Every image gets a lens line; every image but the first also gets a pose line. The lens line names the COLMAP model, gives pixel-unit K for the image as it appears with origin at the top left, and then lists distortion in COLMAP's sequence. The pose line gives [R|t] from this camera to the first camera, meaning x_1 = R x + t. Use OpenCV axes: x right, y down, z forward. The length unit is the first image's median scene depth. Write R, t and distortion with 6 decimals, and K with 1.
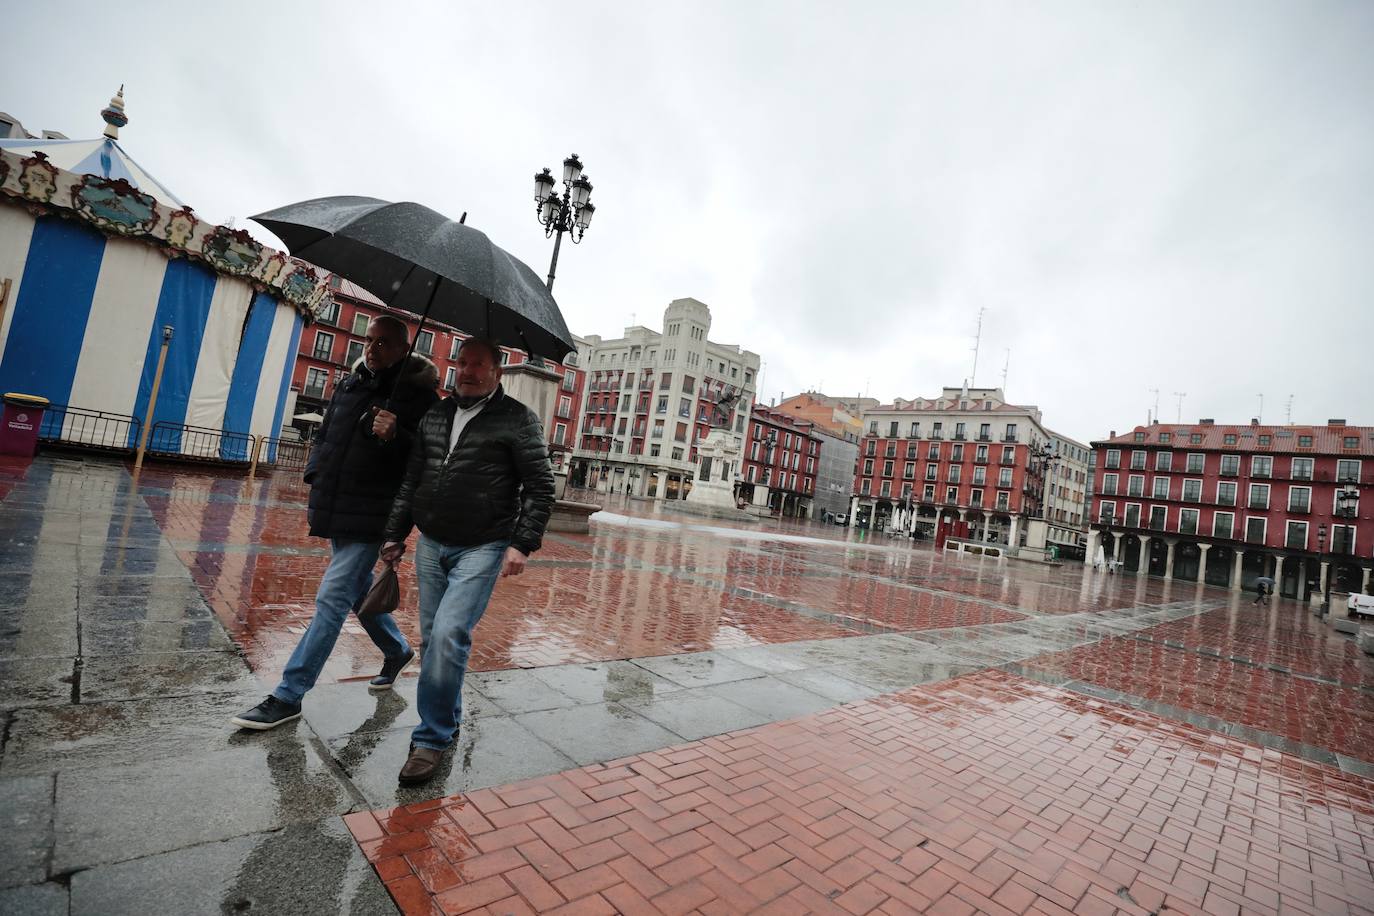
lens RADIAL K [[628.9, 0, 696.2], [0, 628.9, 458.2], [0, 0, 1]] dist [-0.025163, 0.003002]
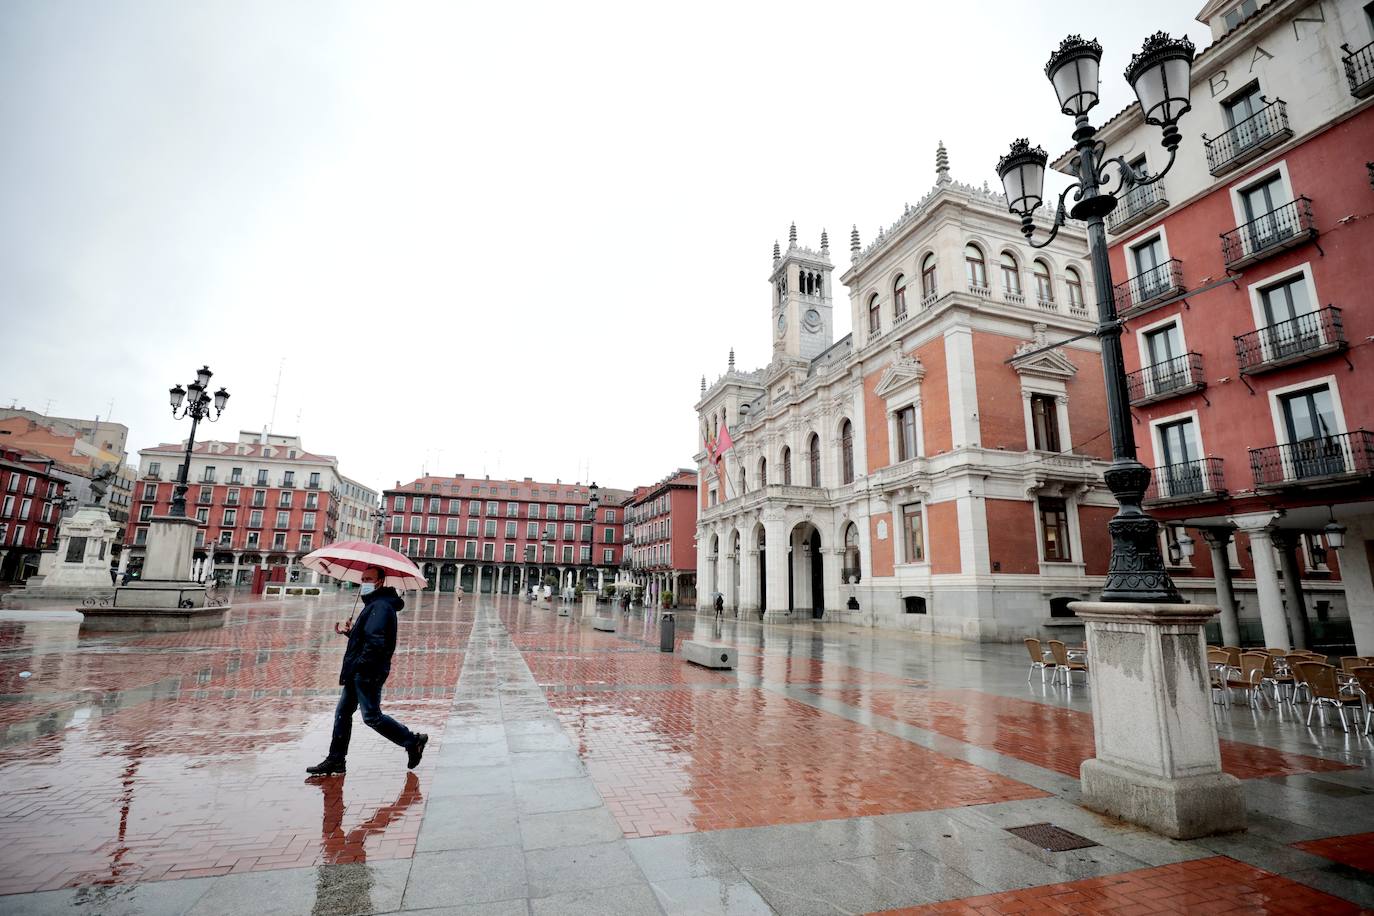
lens RADIAL K [[624.2, 0, 692.2], [0, 624.2, 454.2], [0, 0, 1]] dist [-0.034697, 0.008898]
pose [[0.468076, 0.044337, 0.882575, -0.147510], [-0.003250, 0.998820, -0.048453, -0.034626], [-0.883682, 0.019812, 0.467668, -0.106549]]
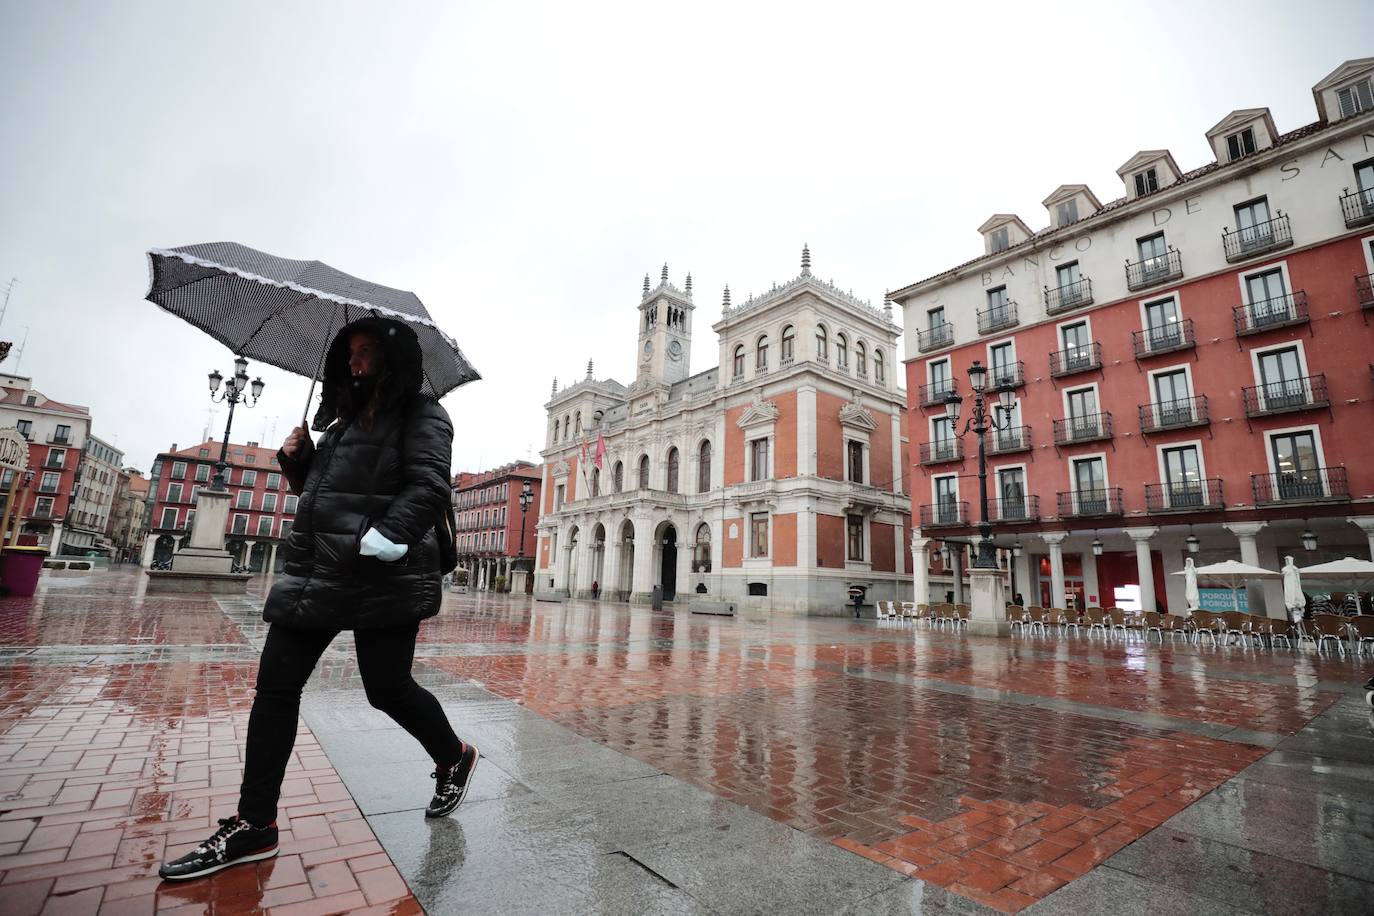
lens RADIAL K [[624.2, 0, 691.7], [0, 624.2, 451.7], [0, 0, 1]] dist [-0.034697, 0.008898]
pose [[0.135625, 0.065948, 0.988563, -0.254568], [-0.081915, 0.995112, -0.055147, -0.039980], [-0.987368, -0.073499, 0.140364, -0.060181]]
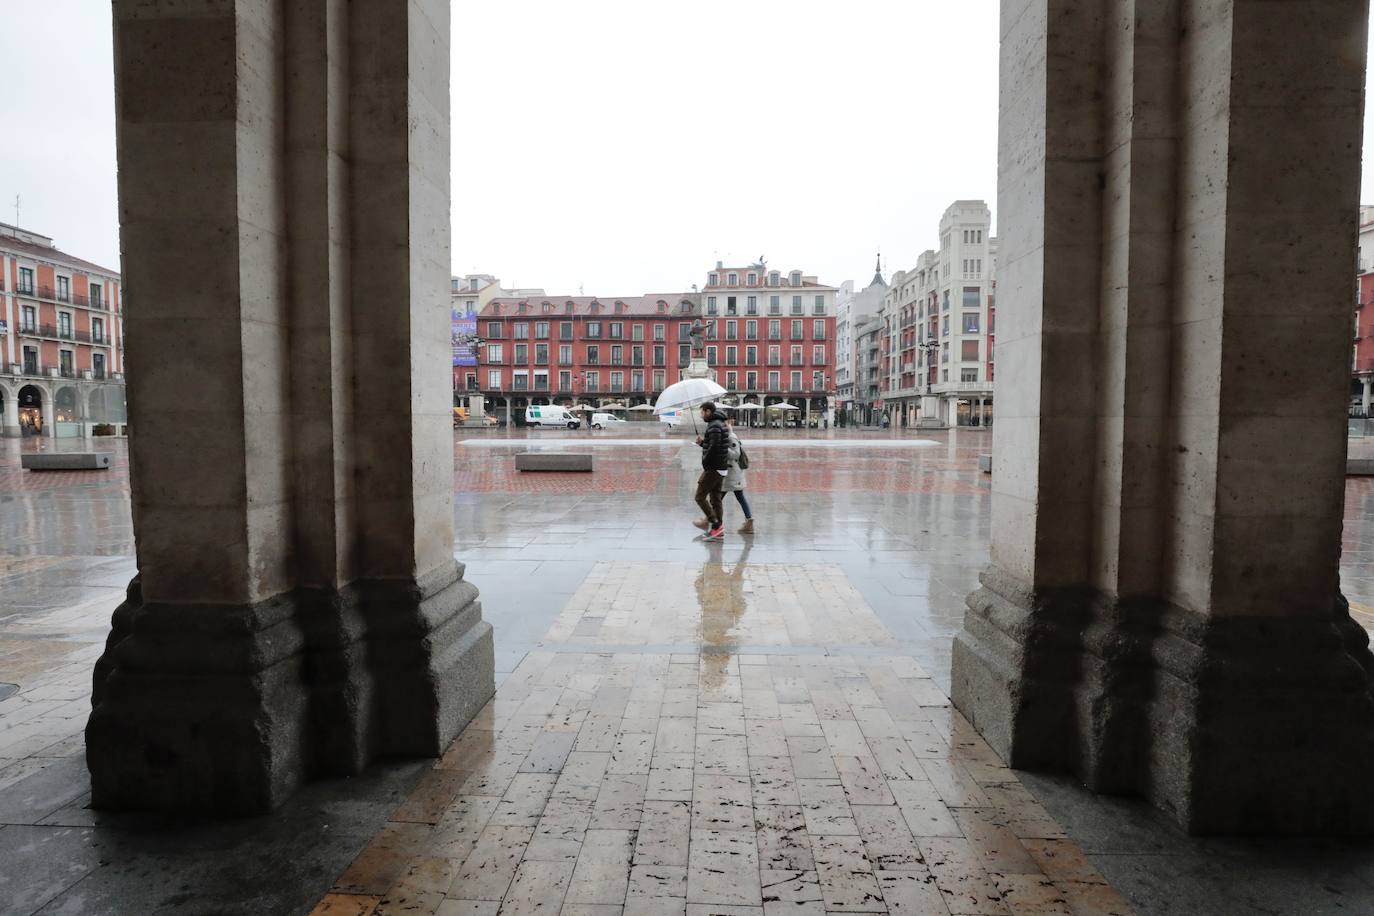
lens RADIAL K [[628.9, 0, 683.5], [0, 628.9, 457.9], [0, 0, 1]] dist [-0.025163, 0.003002]
pose [[0.664938, -0.108943, -0.738910, 0.355720], [0.151395, 0.988428, -0.009493, 0.058420], [0.731394, -0.105555, 0.673737, 0.070649]]
